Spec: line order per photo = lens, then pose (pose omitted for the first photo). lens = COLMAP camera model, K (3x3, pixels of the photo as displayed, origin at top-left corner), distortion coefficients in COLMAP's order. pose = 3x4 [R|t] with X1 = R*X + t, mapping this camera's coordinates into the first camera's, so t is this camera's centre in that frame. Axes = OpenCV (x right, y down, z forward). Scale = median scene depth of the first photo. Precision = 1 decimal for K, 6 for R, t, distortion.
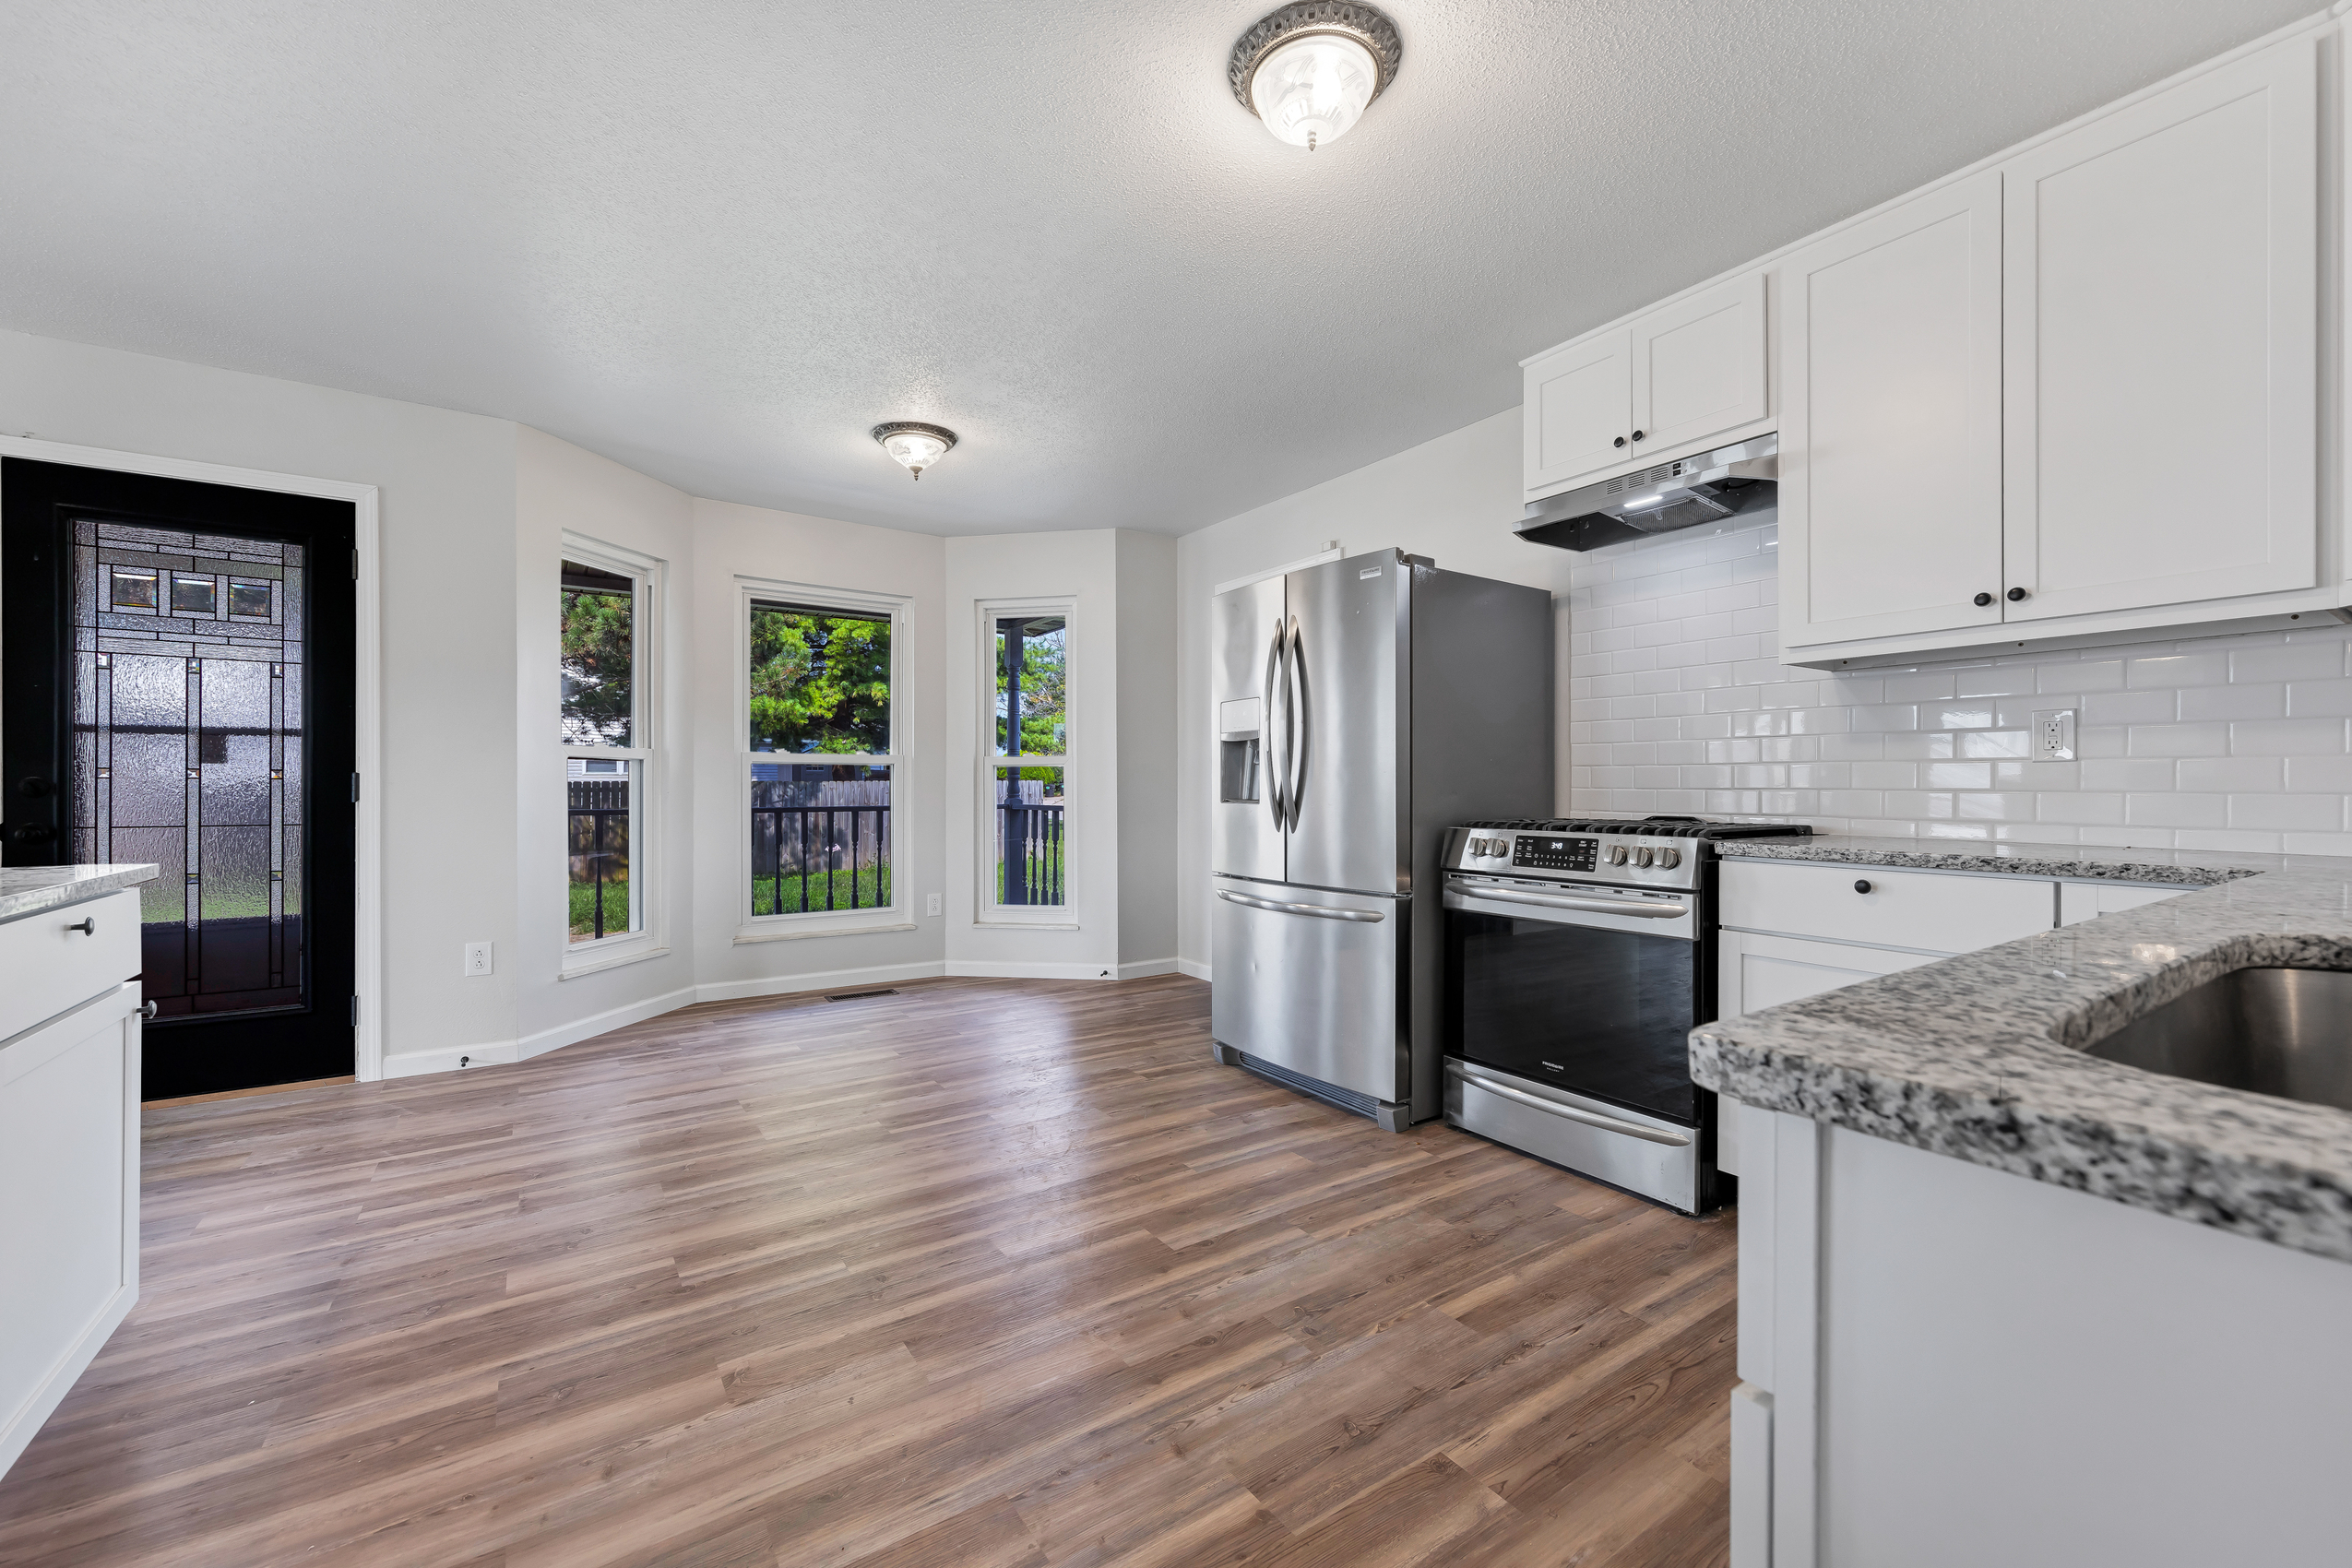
lens RADIAL K [[940.5, 0, 1173.1], [0, 940.5, 783.2], [0, 0, 1]] dist [0.009264, -0.002294]
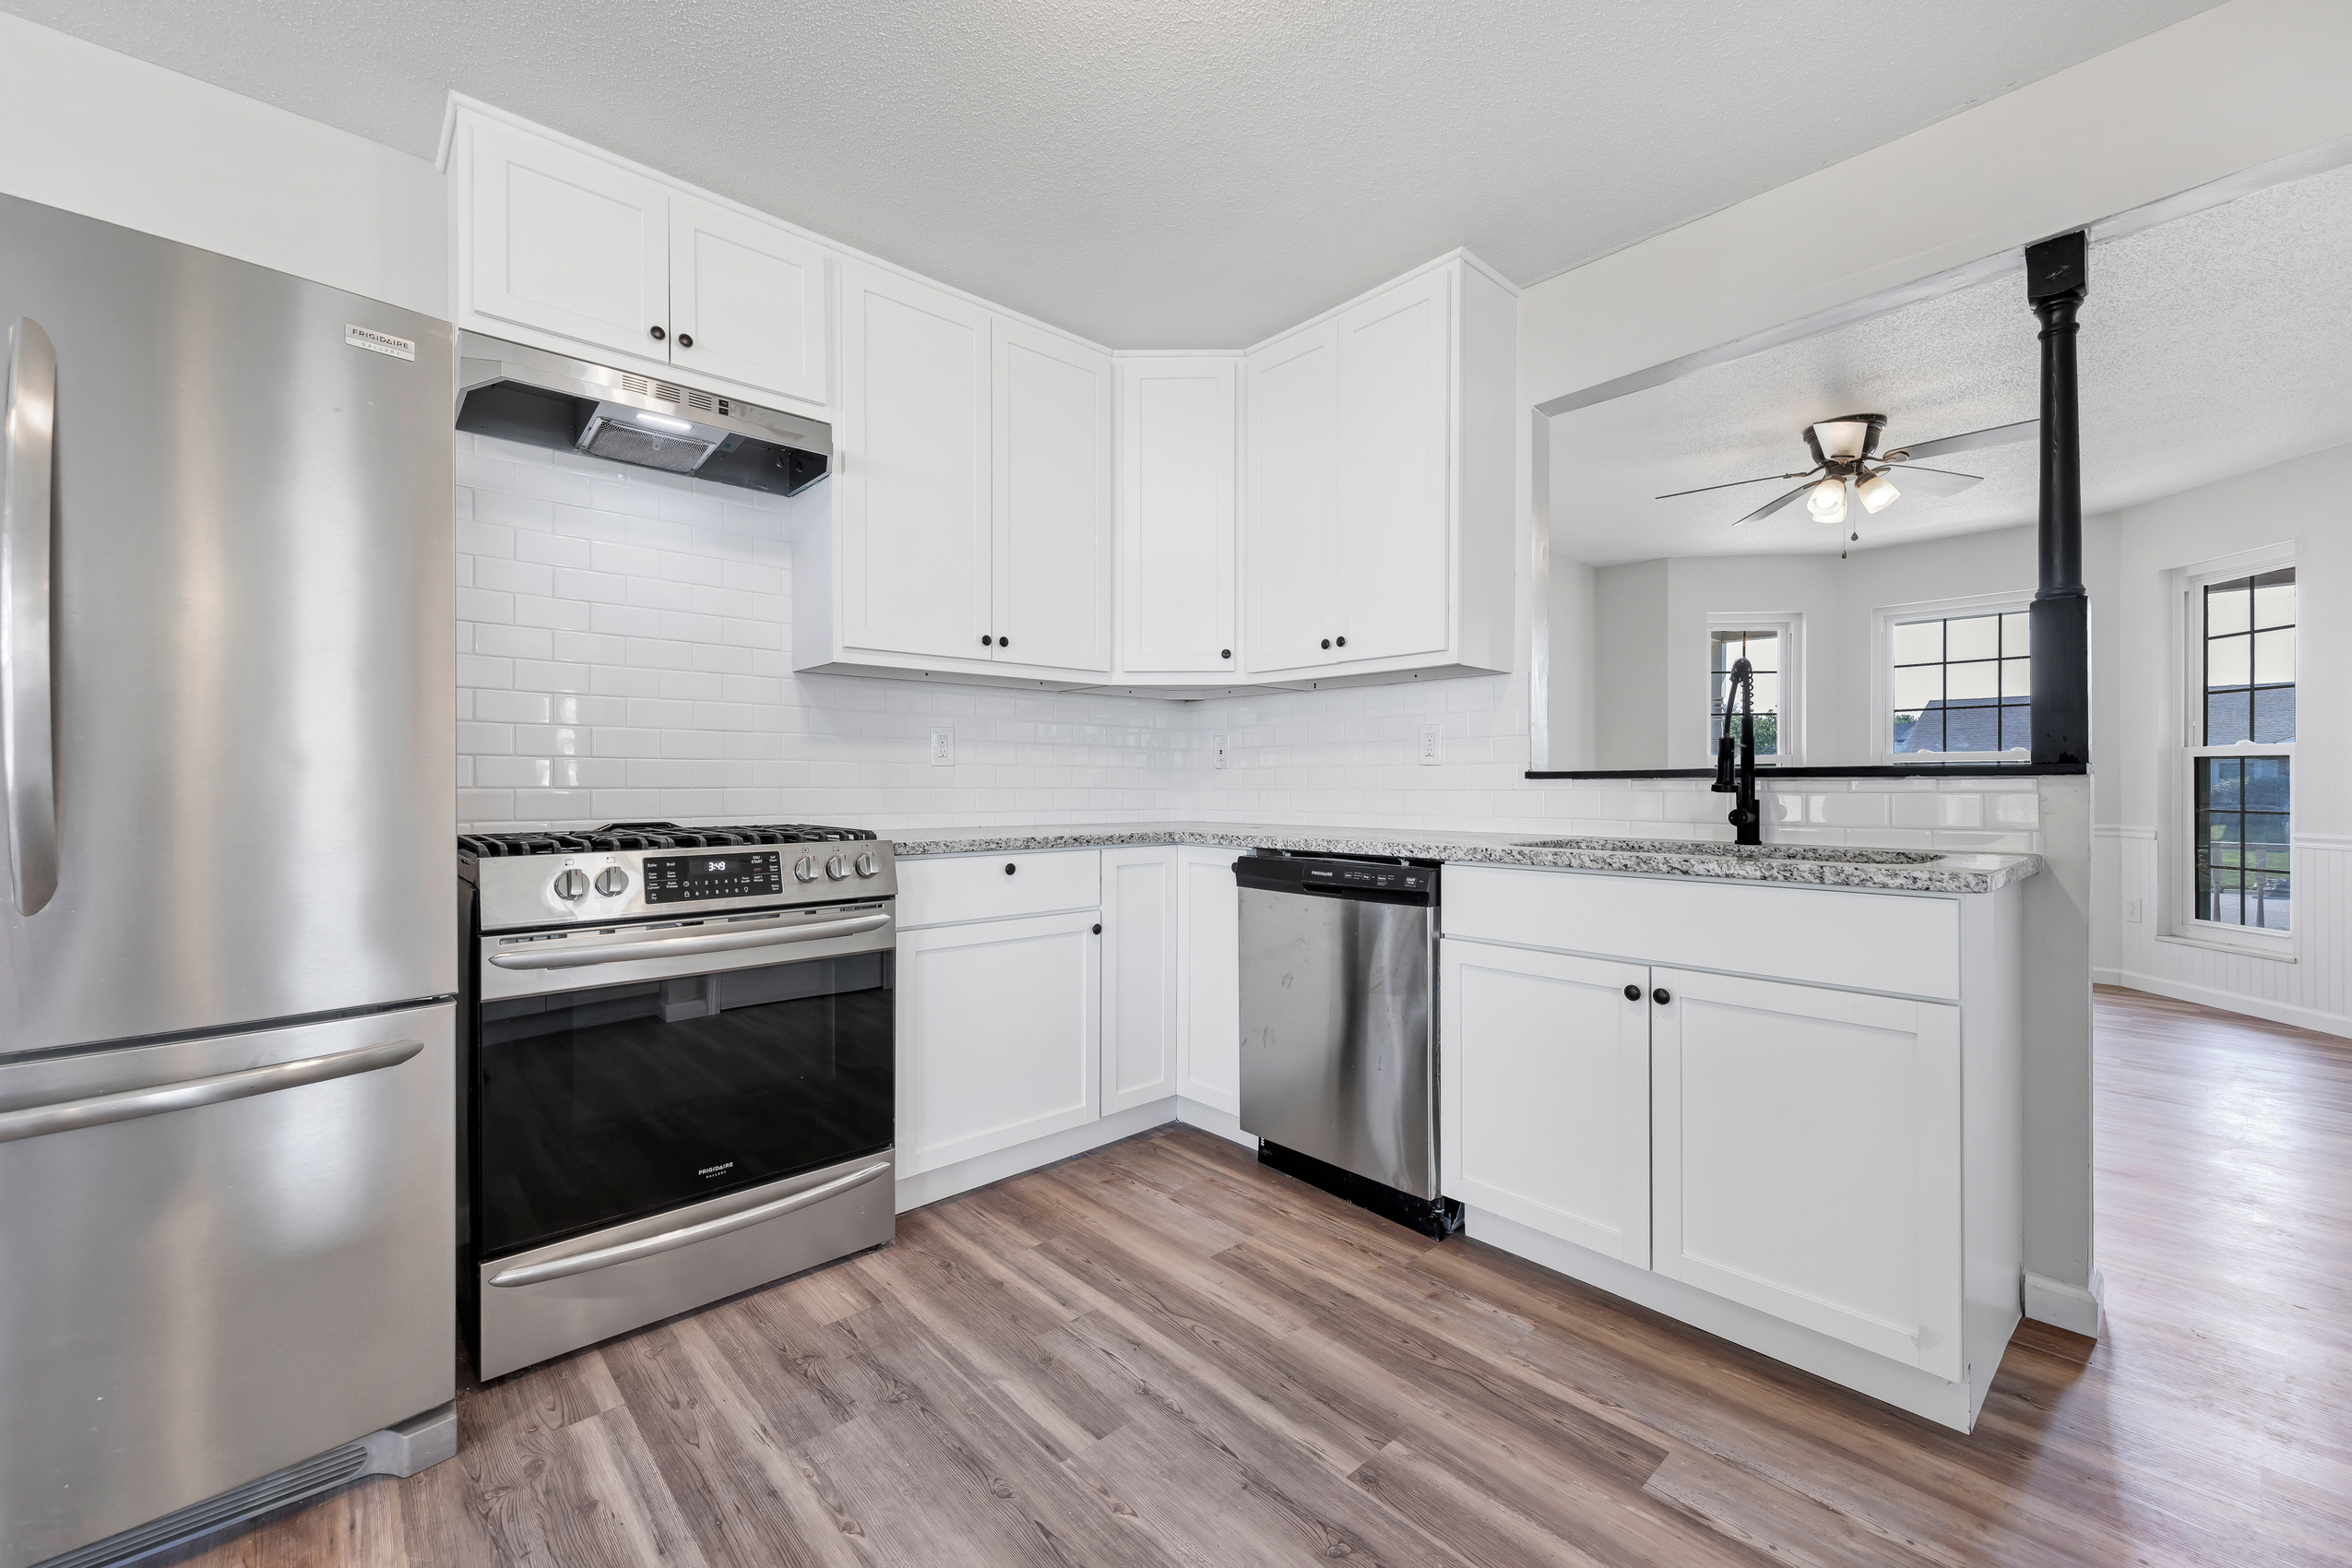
lens RADIAL K [[940.5, 0, 1179.4], [0, 940.5, 783.4], [0, 0, 1]] dist [0.009264, -0.002294]
pose [[-0.141129, -0.000384, 0.989991, -0.304684], [-0.001742, 0.999998, 0.000140, 0.000817], [-0.989990, -0.001705, -0.141130, 0.616947]]
